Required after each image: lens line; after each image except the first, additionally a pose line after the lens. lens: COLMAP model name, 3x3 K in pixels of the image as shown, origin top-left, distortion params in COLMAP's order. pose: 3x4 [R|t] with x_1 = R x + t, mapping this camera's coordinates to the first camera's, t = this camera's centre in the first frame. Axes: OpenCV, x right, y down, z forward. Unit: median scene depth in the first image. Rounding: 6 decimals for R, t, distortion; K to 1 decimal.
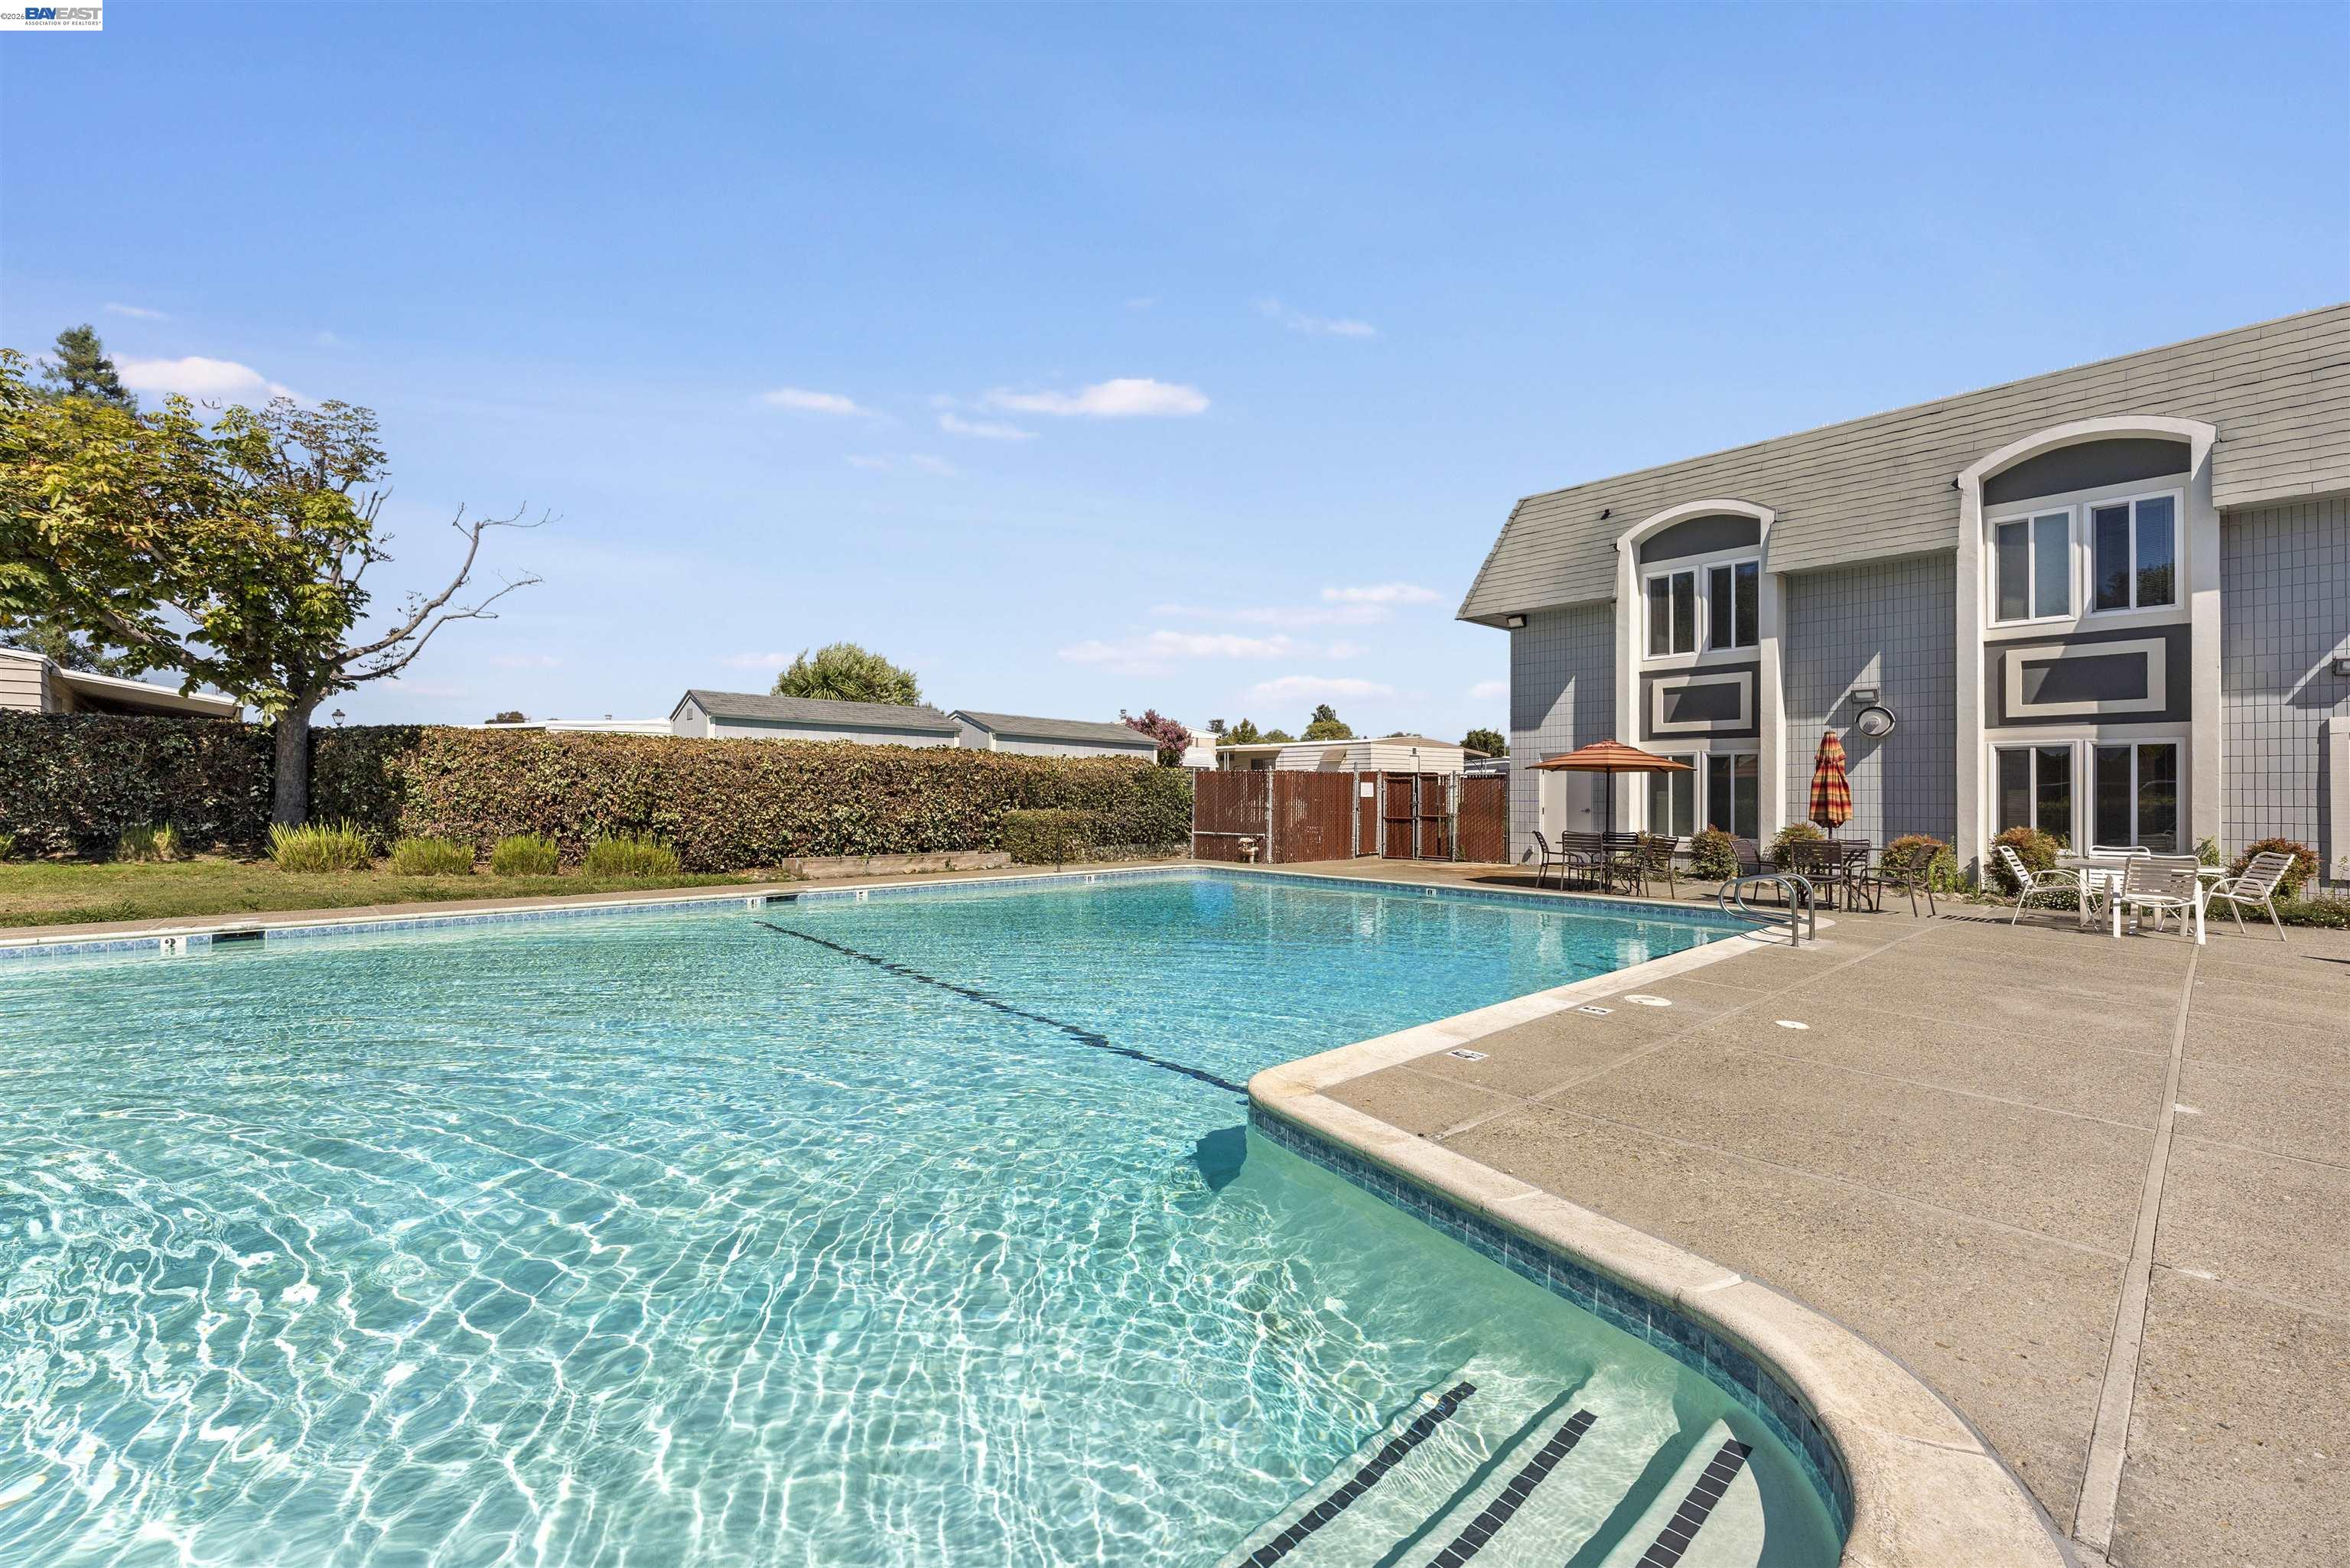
lens RADIAL K [[970.3, 0, 1173.5], [0, 970.3, 785.5], [0, 0, 1]] dist [-0.000092, 0.000259]
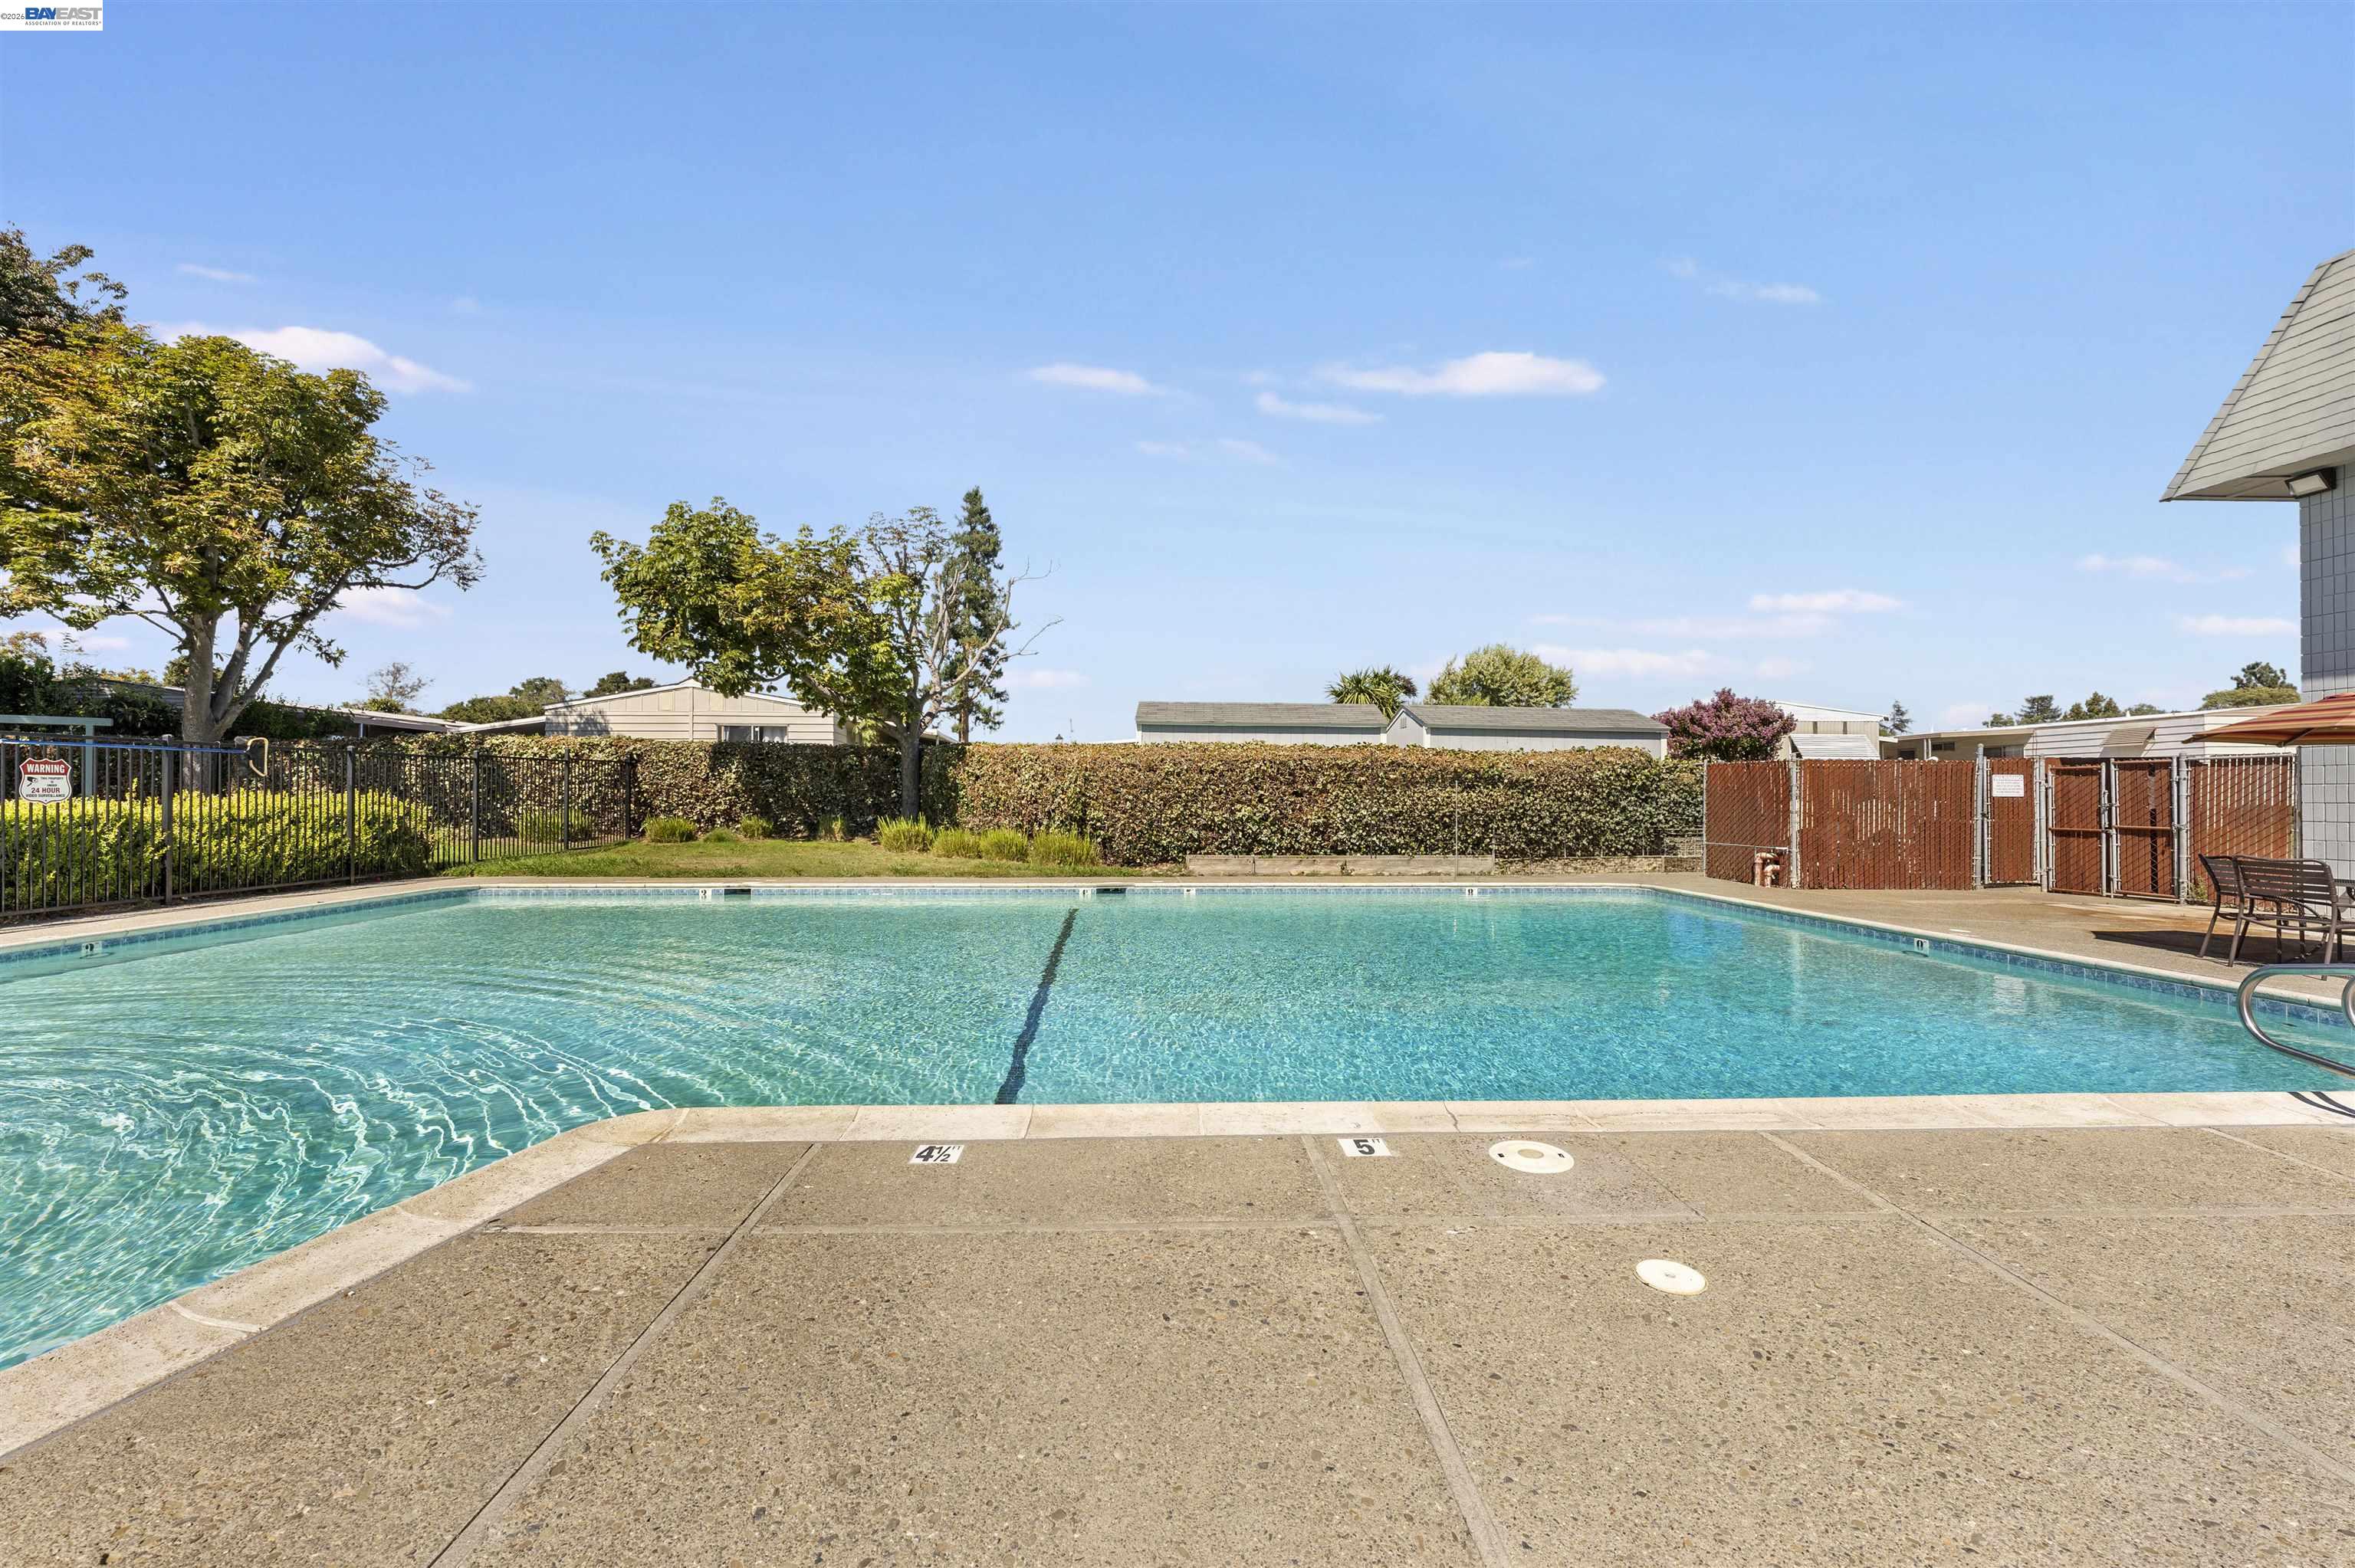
lens RADIAL K [[972.3, 0, 1170.8], [0, 972.3, 785.7], [0, 0, 1]] dist [-0.000092, 0.000259]
pose [[0.760579, -0.010120, -0.649167, 0.262202], [0.006899, 0.999948, -0.007505, 0.007251], [0.649209, 0.001229, 0.760609, 0.175212]]
